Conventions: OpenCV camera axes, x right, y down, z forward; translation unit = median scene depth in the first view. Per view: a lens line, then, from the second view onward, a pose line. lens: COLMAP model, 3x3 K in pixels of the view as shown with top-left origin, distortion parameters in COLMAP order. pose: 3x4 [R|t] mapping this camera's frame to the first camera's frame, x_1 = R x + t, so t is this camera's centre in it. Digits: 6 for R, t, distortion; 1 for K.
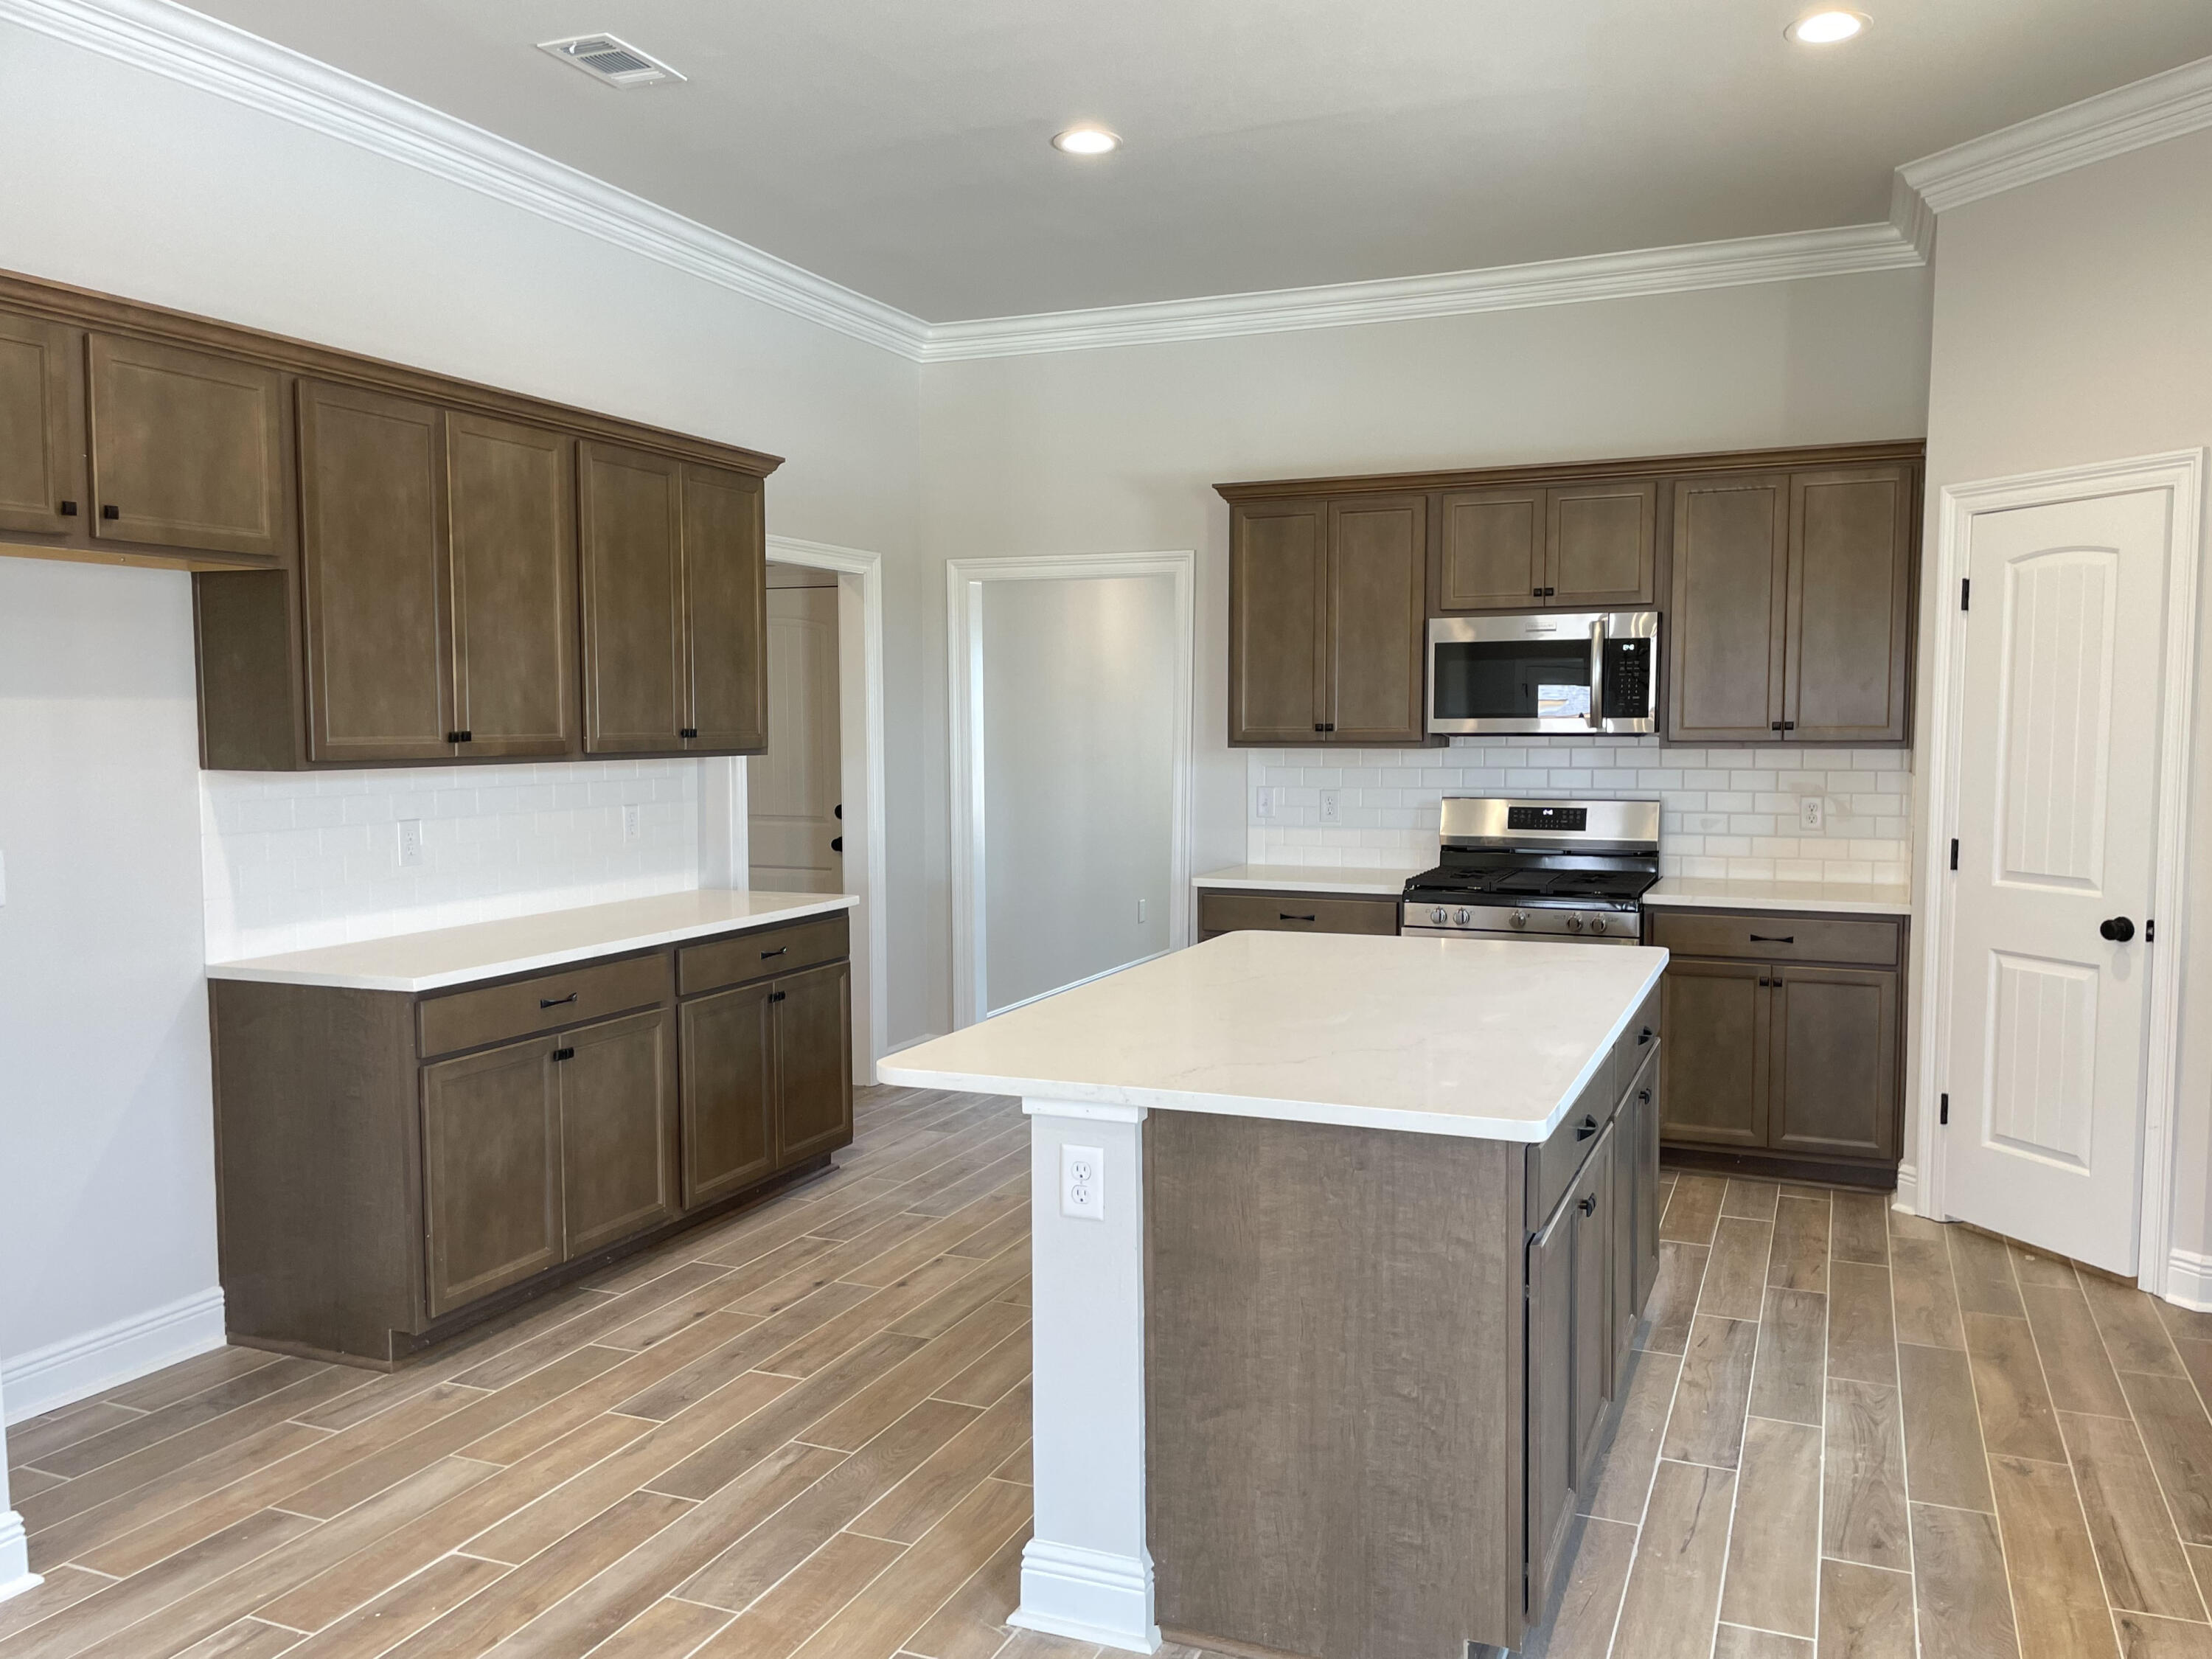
lens RADIAL K [[1692.5, 0, 1120.3], [0, 1692.5, 852.8], [0, 0, 1]] dist [0.012513, 0.001040]
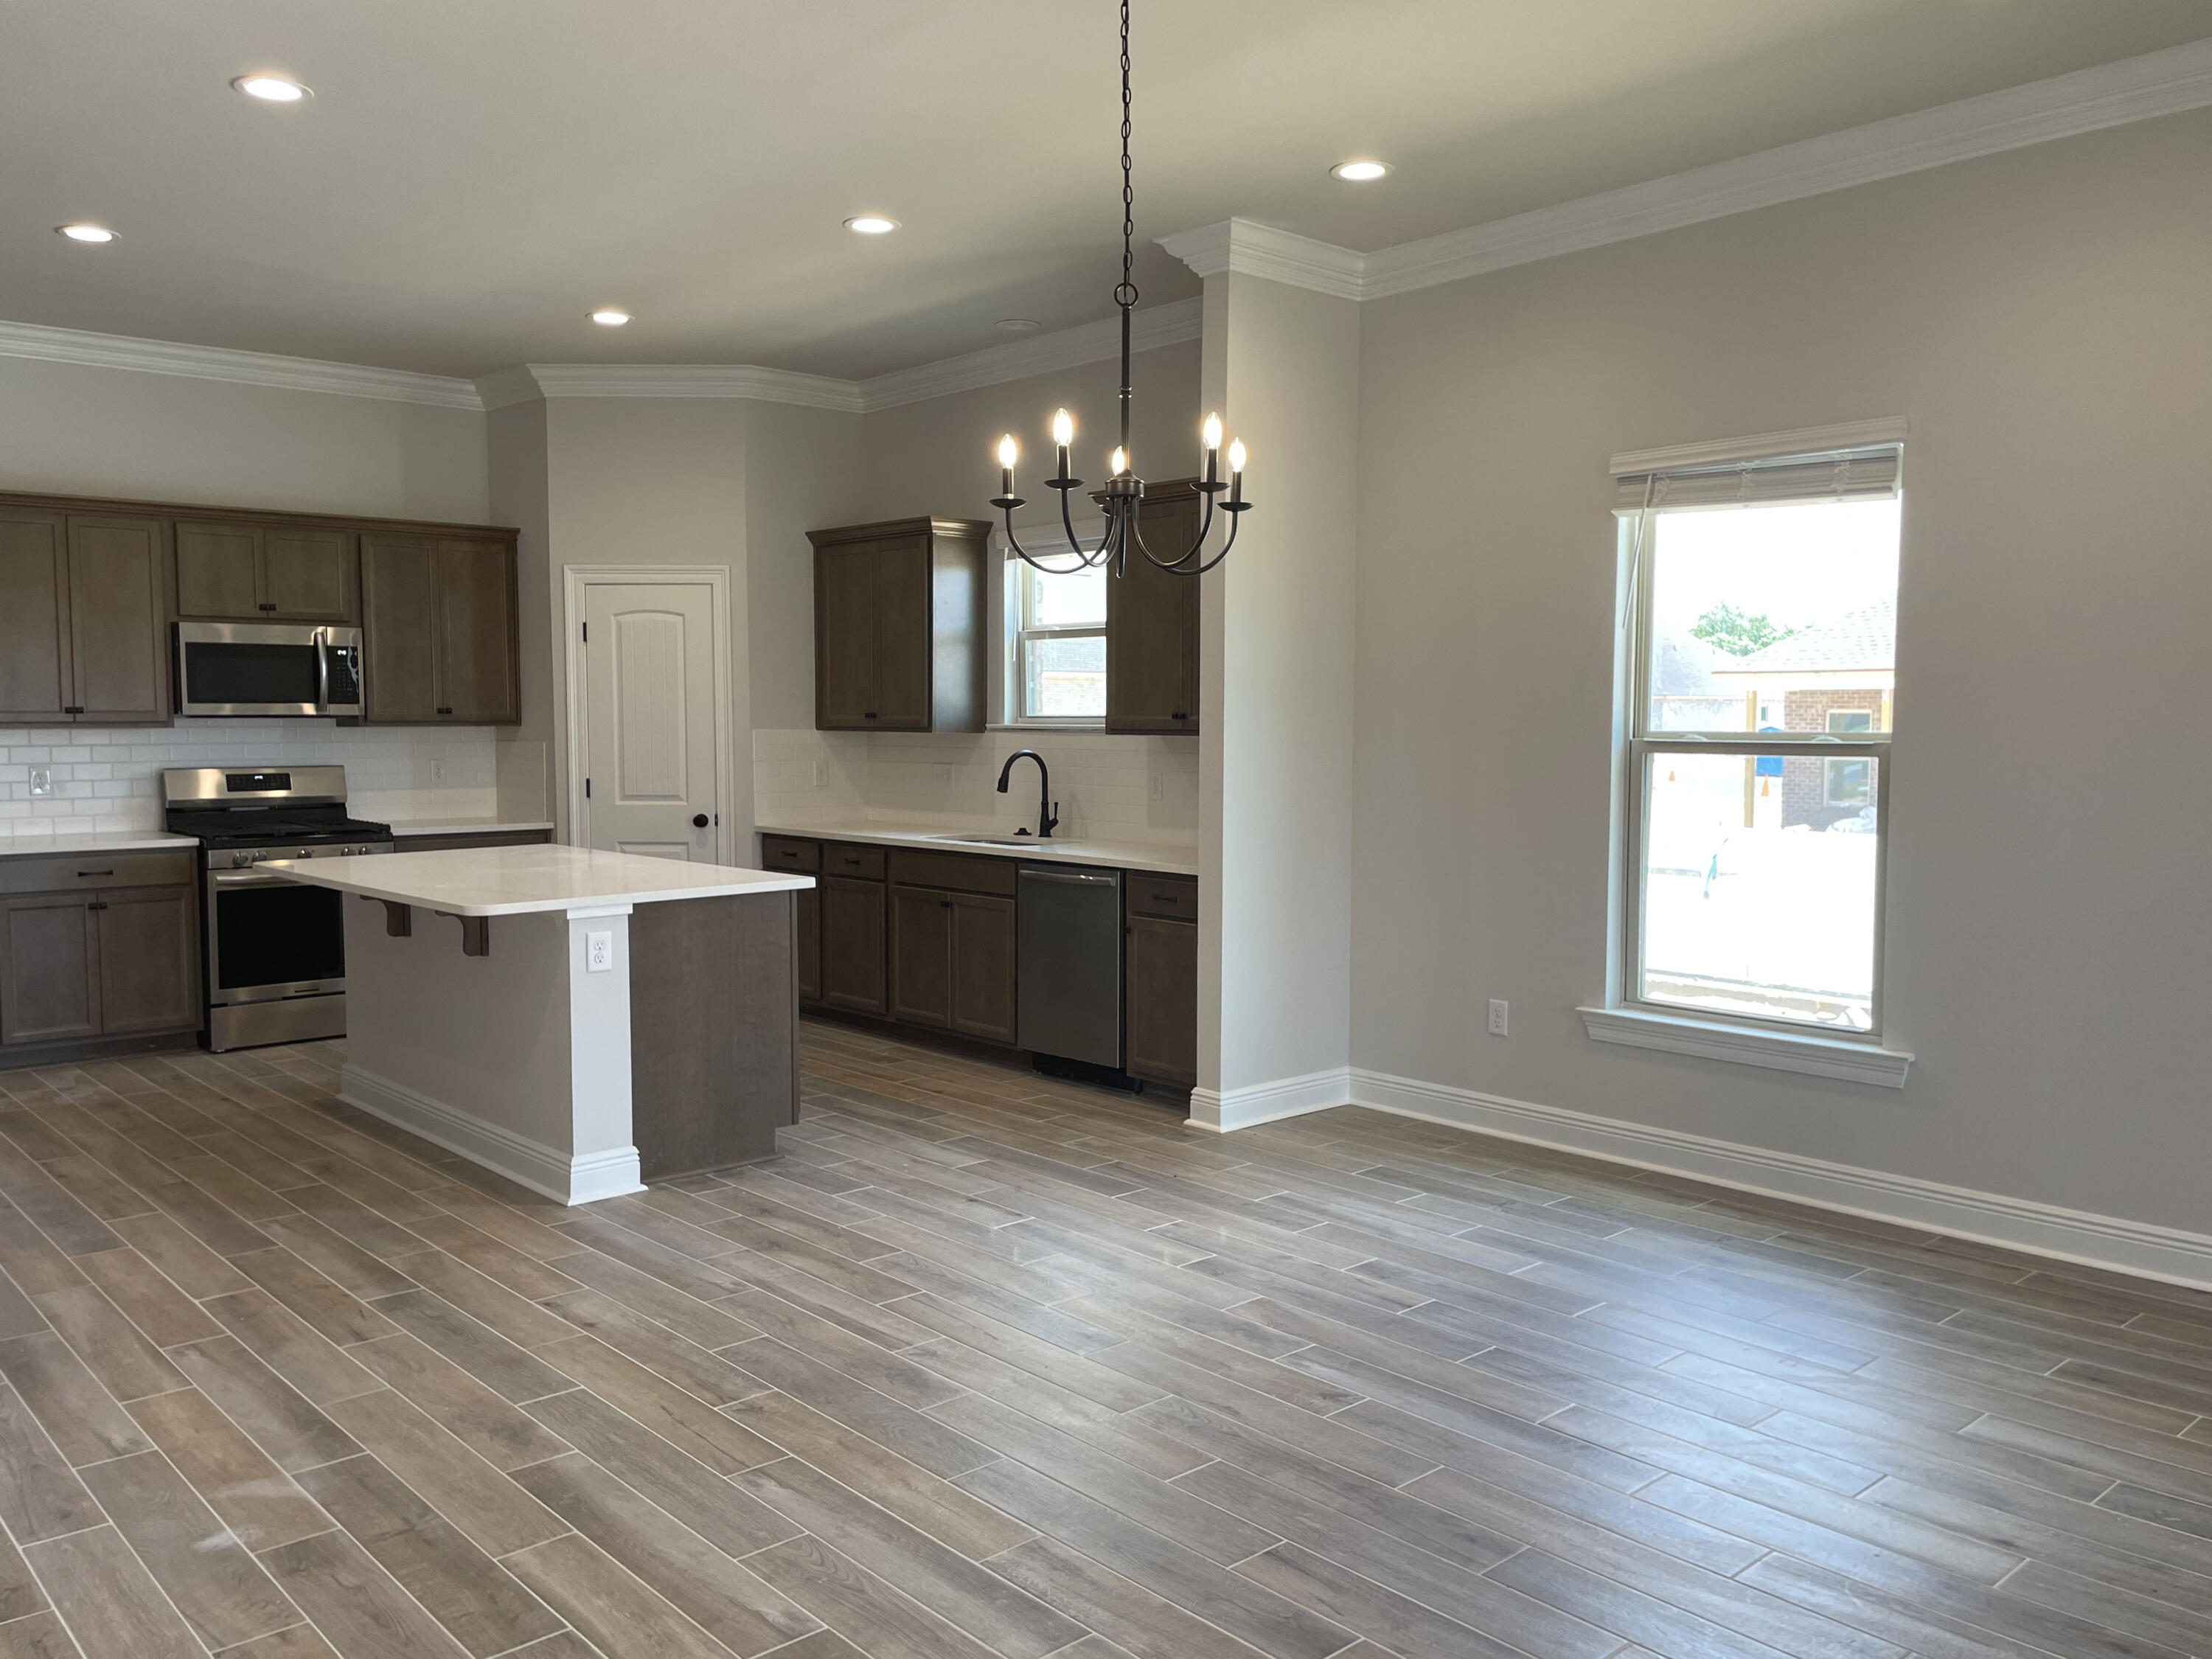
lens RADIAL K [[1692.5, 0, 1111.7], [0, 1692.5, 821.9], [0, 0, 1]] dist [0.012513, 0.001040]
pose [[0.427917, -0.056036, 0.902079, -0.804619], [0.066631, 0.997316, 0.030345, 0.018361], [-0.901359, 0.047121, 0.430502, -0.176272]]
